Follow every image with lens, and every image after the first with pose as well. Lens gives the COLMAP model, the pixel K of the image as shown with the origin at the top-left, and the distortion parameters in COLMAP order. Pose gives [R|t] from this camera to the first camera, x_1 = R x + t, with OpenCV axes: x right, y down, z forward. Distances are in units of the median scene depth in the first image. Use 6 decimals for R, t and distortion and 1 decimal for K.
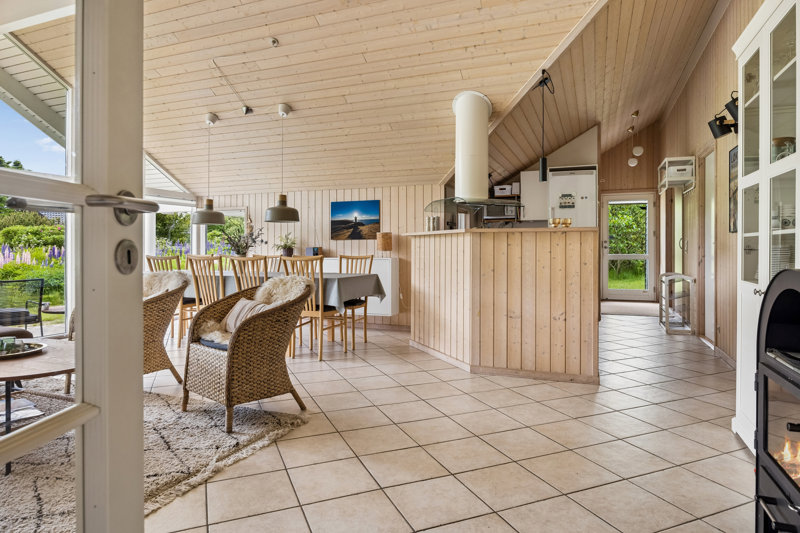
lens RADIAL K [[475.5, 0, 399.8], [0, 475.5, 247.7], [0, 0, 1]] dist [-0.003388, -0.000342]
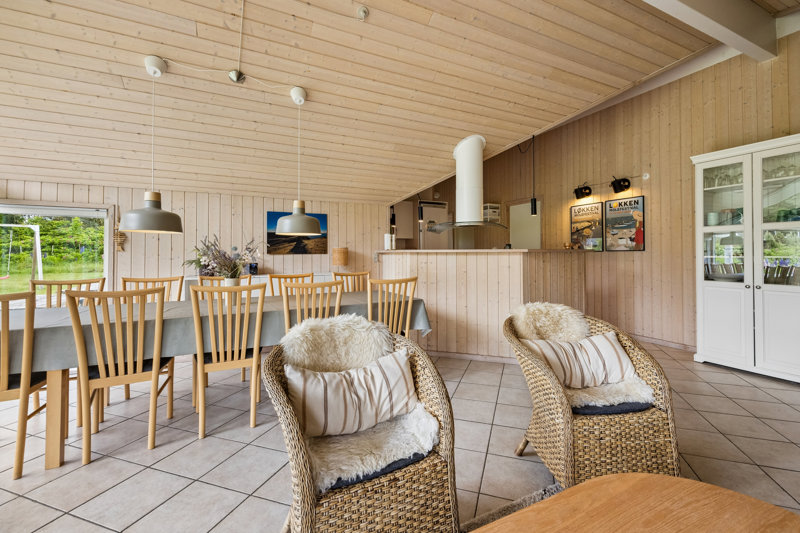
lens RADIAL K [[347.7, 0, 401.8], [0, 347.7, 249.7], [0, 0, 1]] dist [0.002604, 0.000109]
pose [[0.665683, 0.008275, 0.746189, -0.469266], [0.001408, 0.999923, -0.012345, -0.017504], [-0.746234, 0.009269, 0.665619, 0.400005]]
